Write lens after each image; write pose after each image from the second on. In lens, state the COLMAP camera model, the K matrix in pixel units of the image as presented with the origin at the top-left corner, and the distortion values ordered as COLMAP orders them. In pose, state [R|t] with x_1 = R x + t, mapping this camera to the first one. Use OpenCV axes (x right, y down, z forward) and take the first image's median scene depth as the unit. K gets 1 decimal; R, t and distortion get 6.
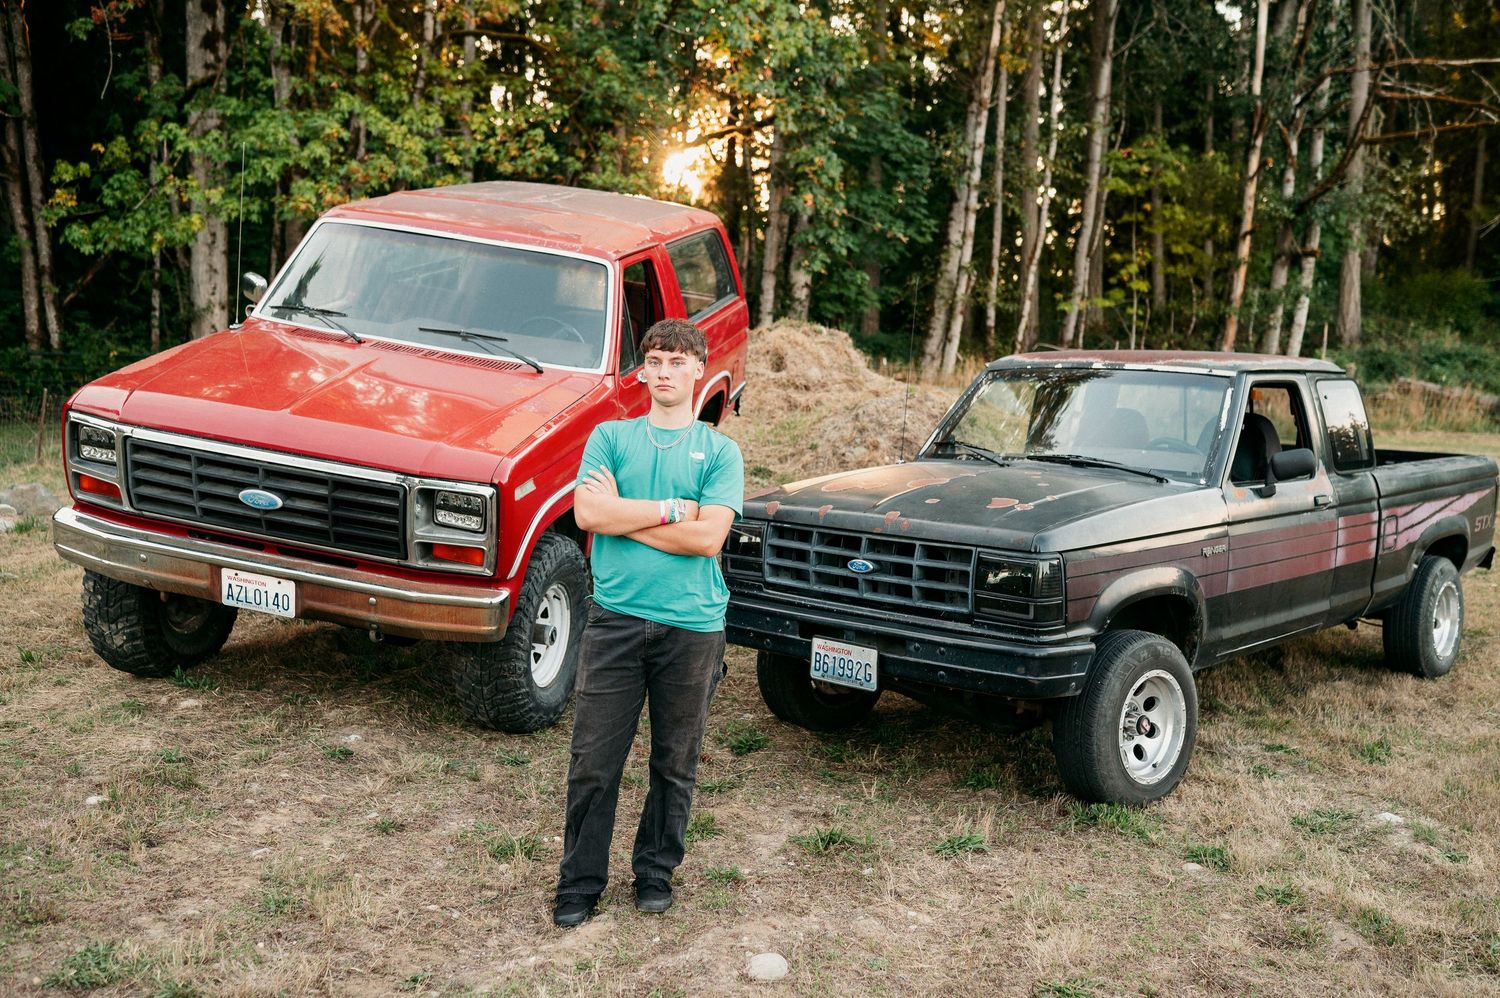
lens RADIAL K [[1568.4, 0, 750.0], [0, 1568.4, 499.0], [0, 0, 1]] dist [-0.001515, 0.010753]
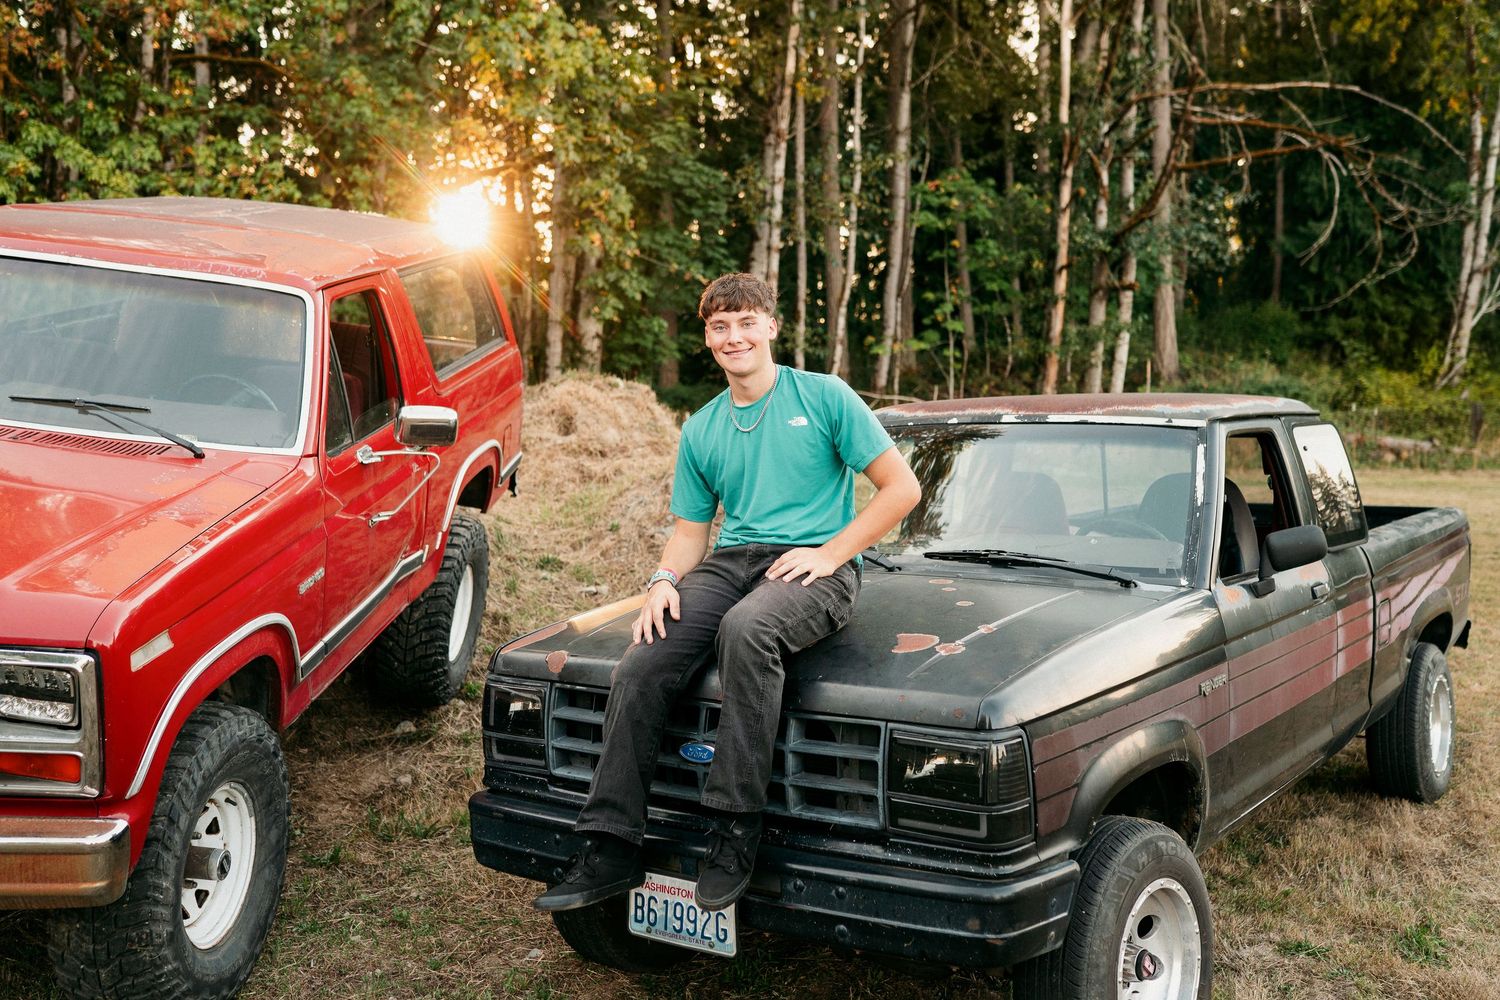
lens RADIAL K [[1589.8, 0, 769.2], [0, 1589.8, 471.7], [0, 0, 1]] dist [-0.005139, 0.017005]
pose [[0.989433, -0.041028, 0.139062, 0.003572], [0.048233, 0.997641, -0.048844, -0.009308], [-0.136730, 0.055035, 0.989078, 0.093530]]
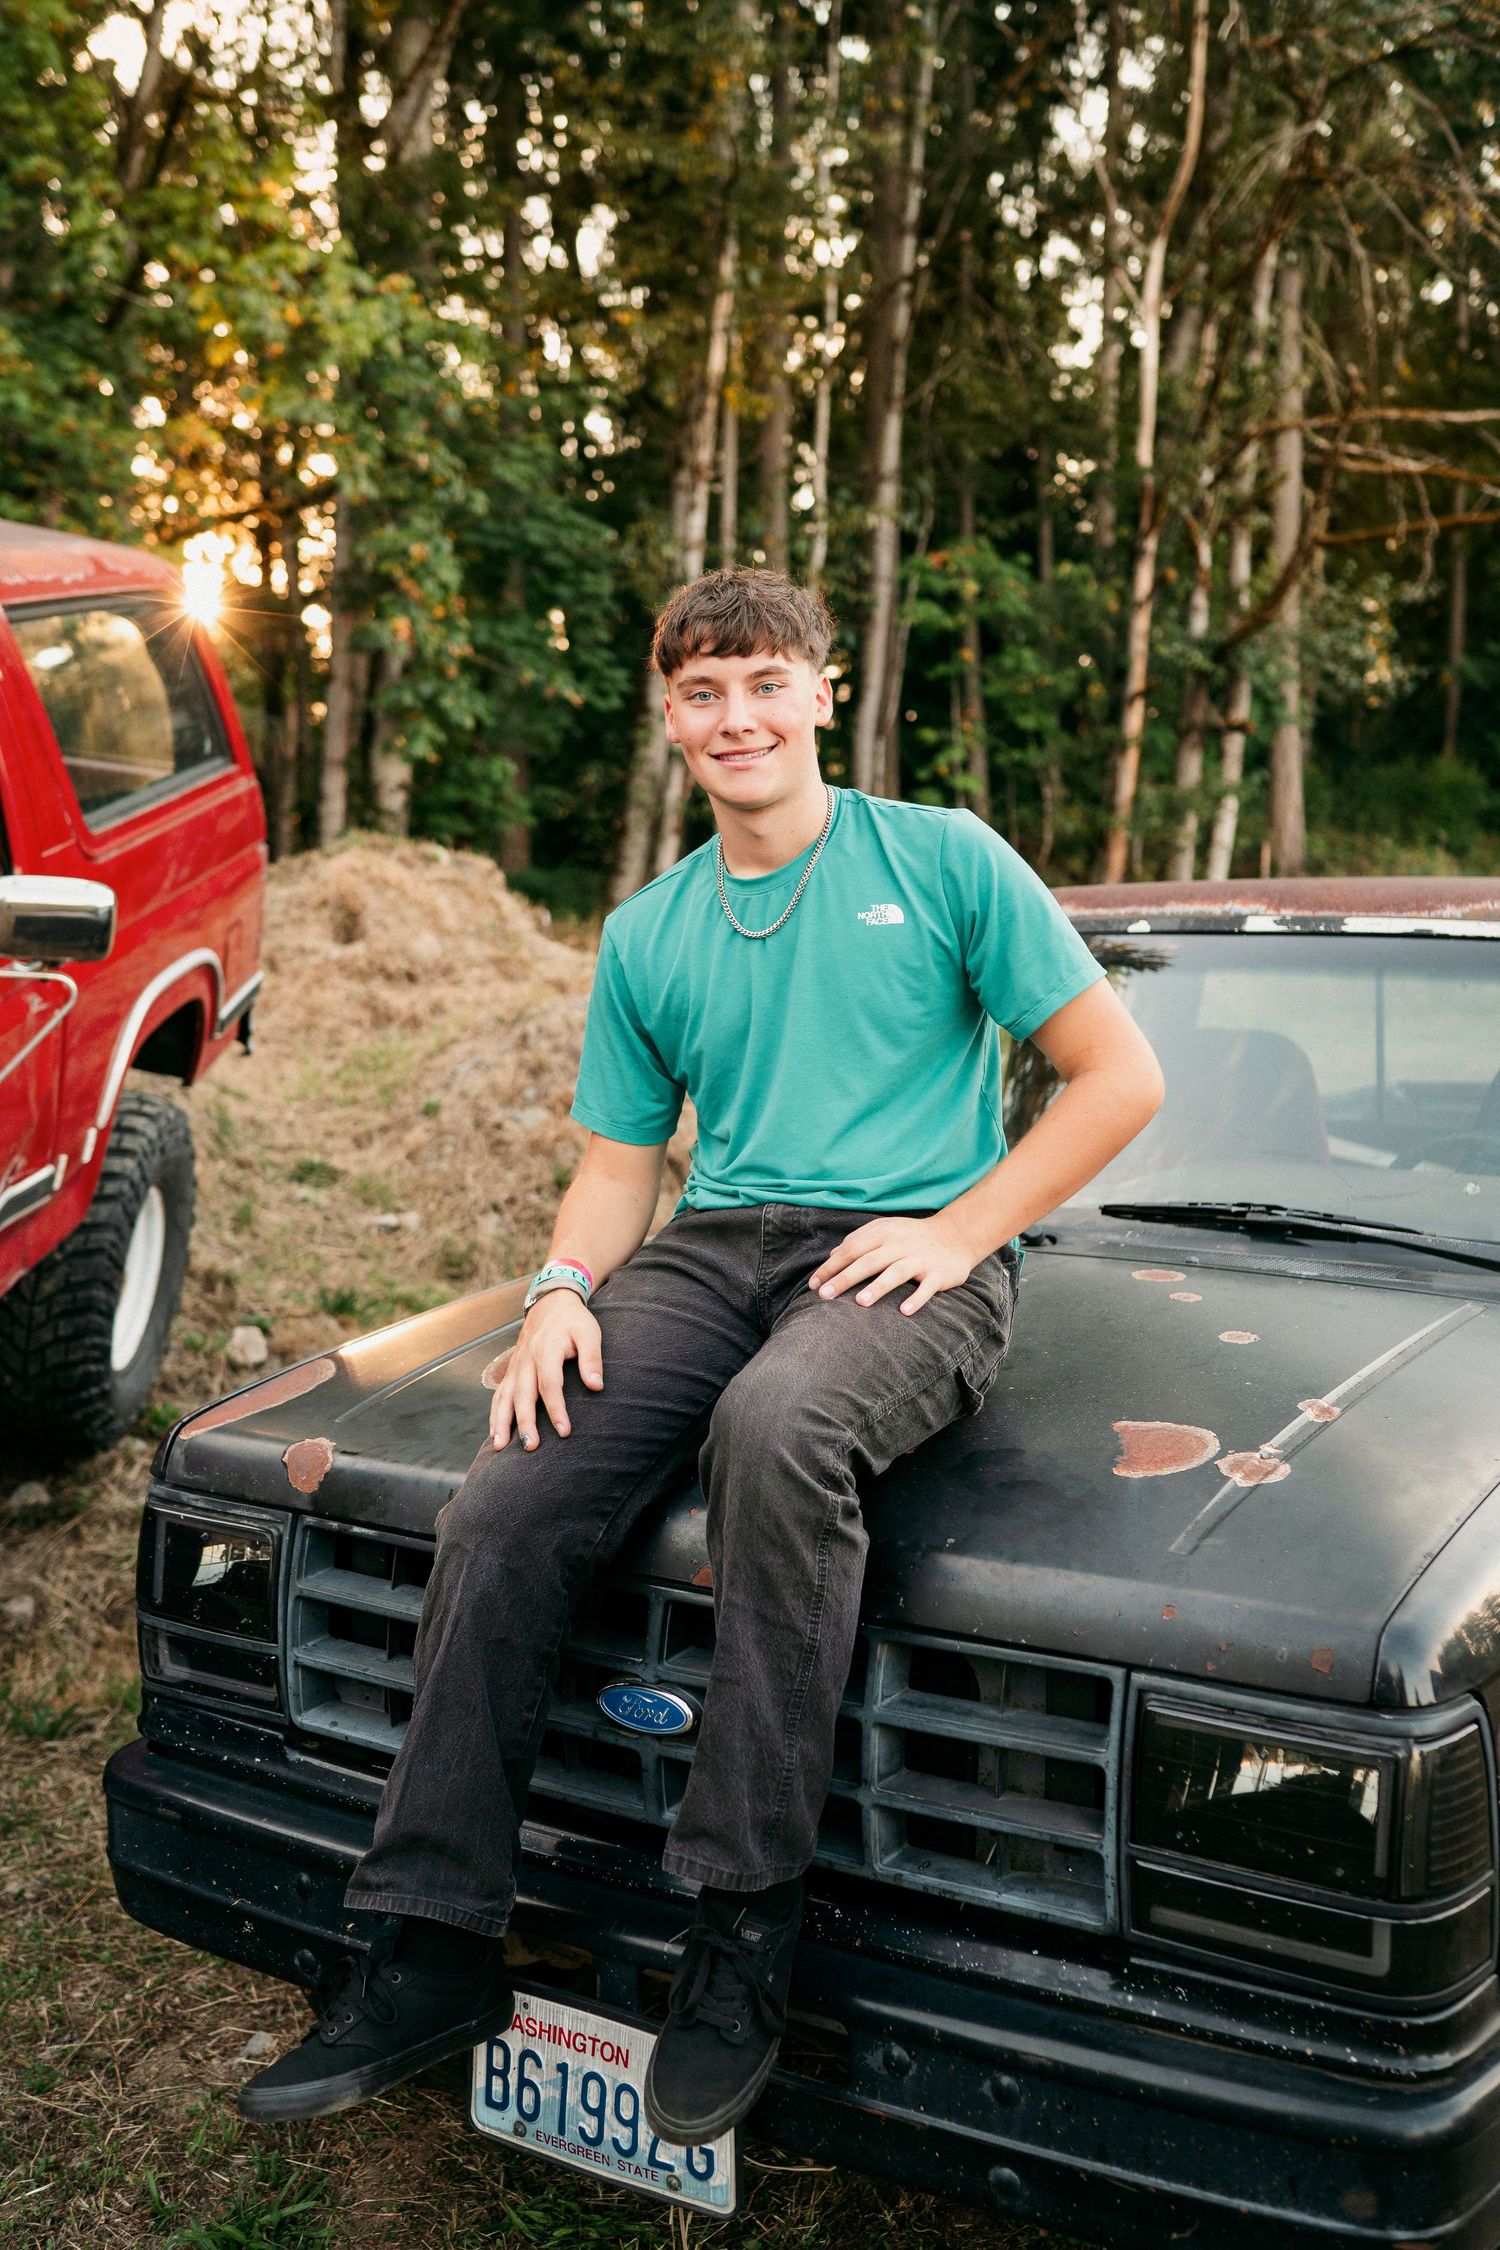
lens RADIAL K [[2352.7, 0, 777.7], [0, 2352.7, 1077.3], [0, 0, 1]] dist [-0.001515, 0.010753]
pose [[0.981399, -0.031448, 0.189386, 0.005310], [0.035101, 0.999256, -0.015963, -0.014210], [-0.188743, 0.022314, 0.981773, 0.158973]]
